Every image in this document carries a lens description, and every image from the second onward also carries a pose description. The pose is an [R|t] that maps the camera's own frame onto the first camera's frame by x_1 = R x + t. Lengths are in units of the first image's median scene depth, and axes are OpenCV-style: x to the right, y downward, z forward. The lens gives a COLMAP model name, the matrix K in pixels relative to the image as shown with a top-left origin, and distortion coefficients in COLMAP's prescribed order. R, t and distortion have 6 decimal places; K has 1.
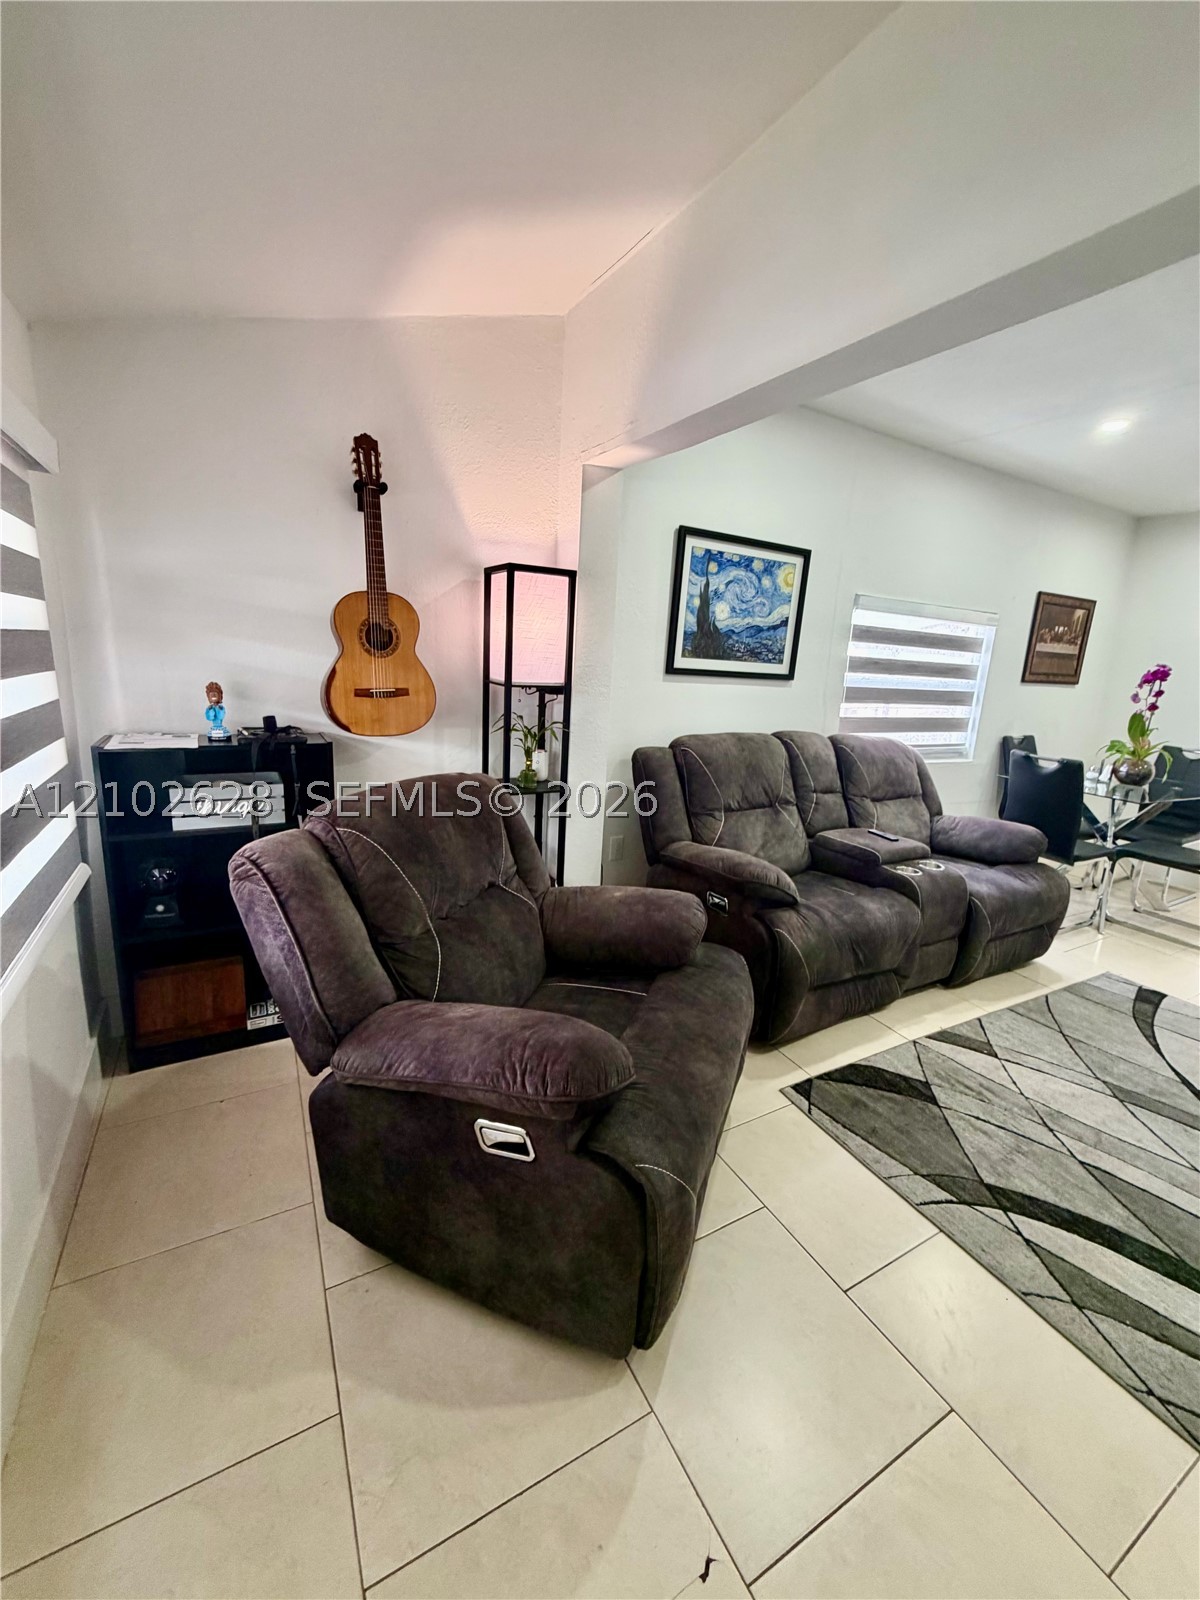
lens RADIAL K [[636.7, 0, 601.2], [0, 636.7, 794.1], [0, 0, 1]] dist [-0.001808, 0.000667]
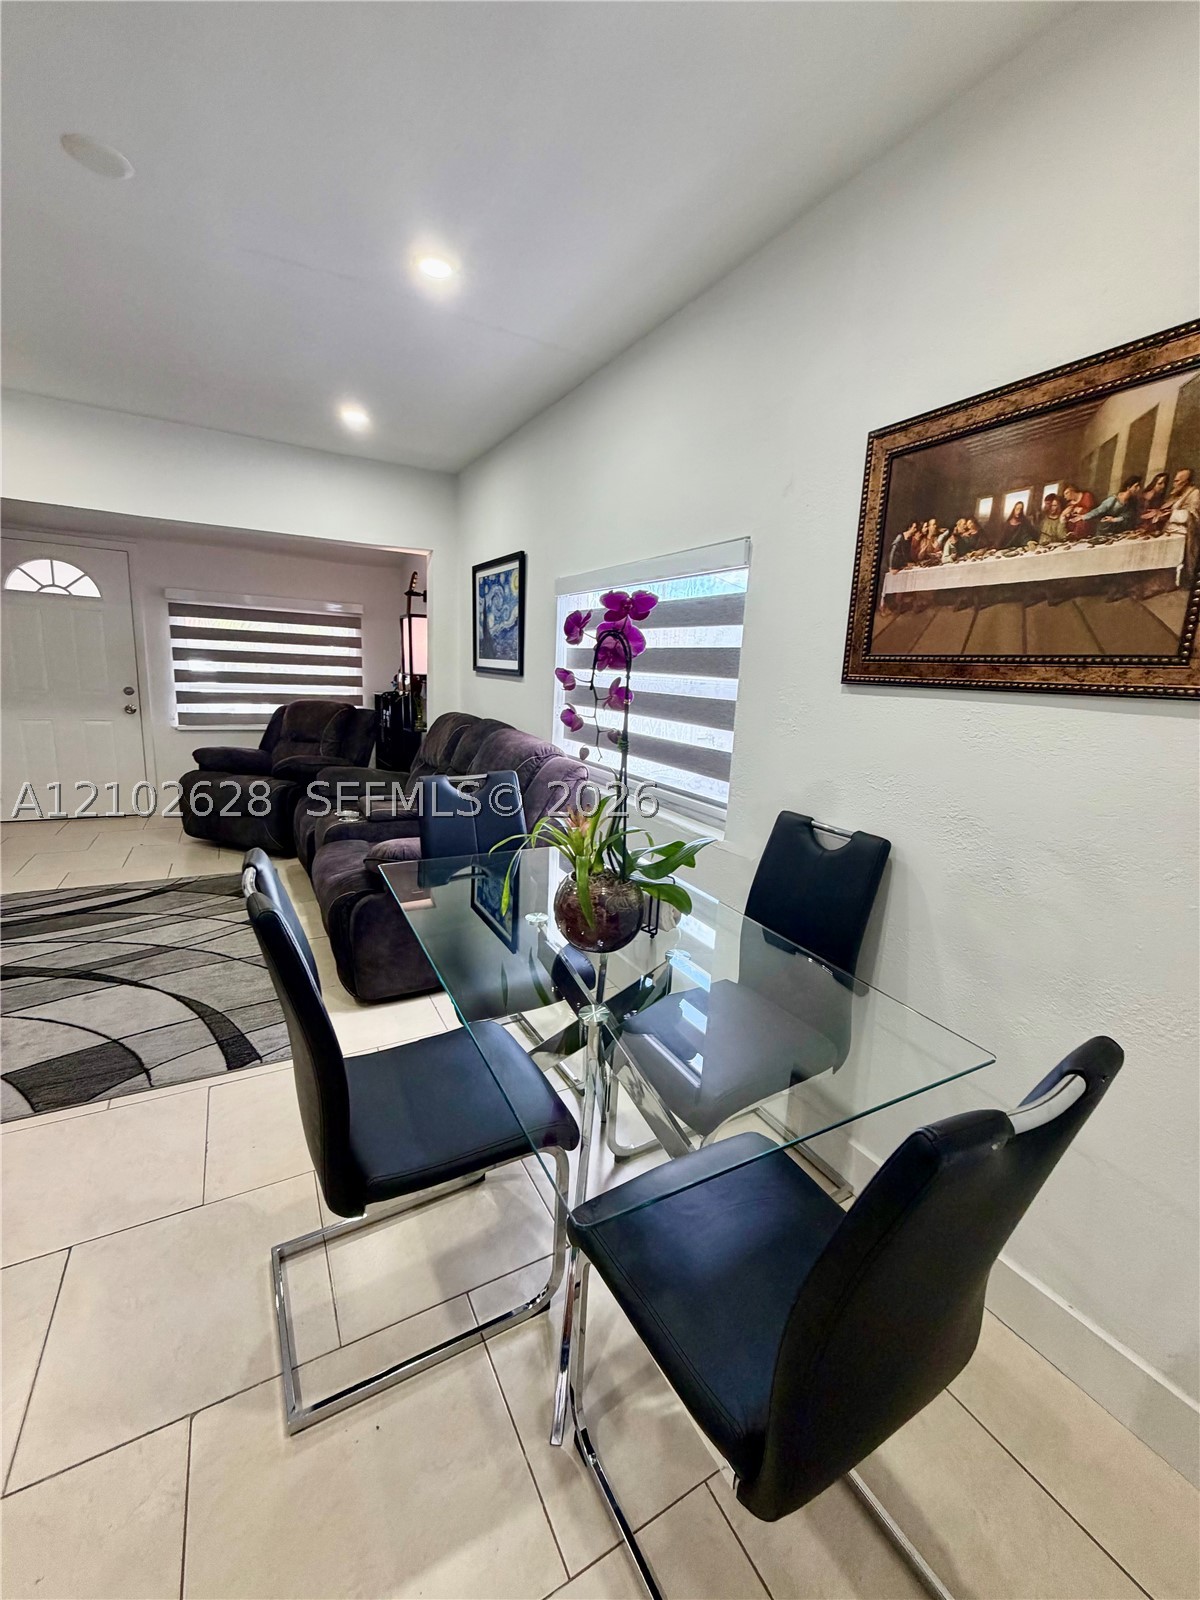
lens RADIAL K [[636.7, 0, 603.8], [0, 636.7, 798.1], [0, 0, 1]] dist [-0.001808, 0.000667]
pose [[0.020322, 0.144176, -0.989343, 1.730915], [-0.261717, 0.955809, 0.133913, -0.205640], [0.964931, 0.256206, 0.057157, 1.423575]]
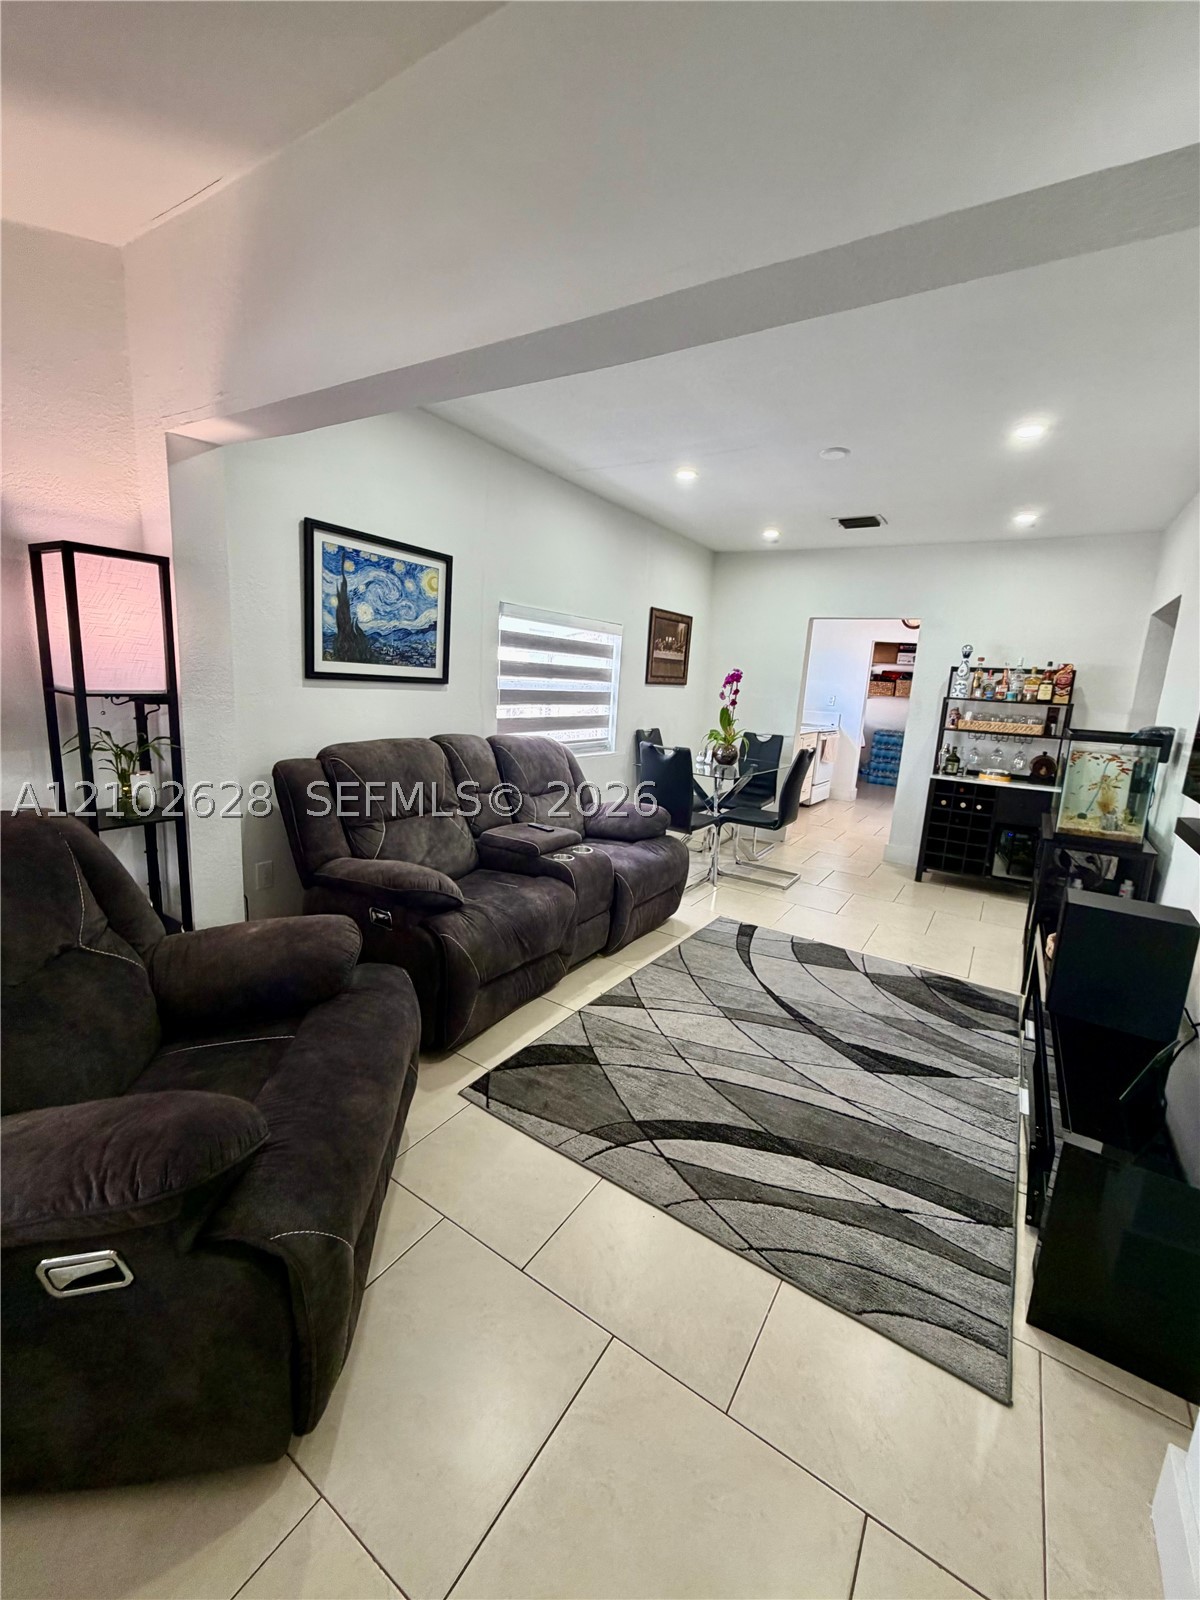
lens RADIAL K [[636.7, 0, 600.3], [0, 636.7, 793.8], [0, 0, 1]] dist [-0.001808, 0.000667]
pose [[0.884258, -0.087423, 0.458743, 0.047131], [0.088882, 0.995871, 0.018458, -0.003105], [-0.458462, 0.024452, 0.888377, -0.004164]]
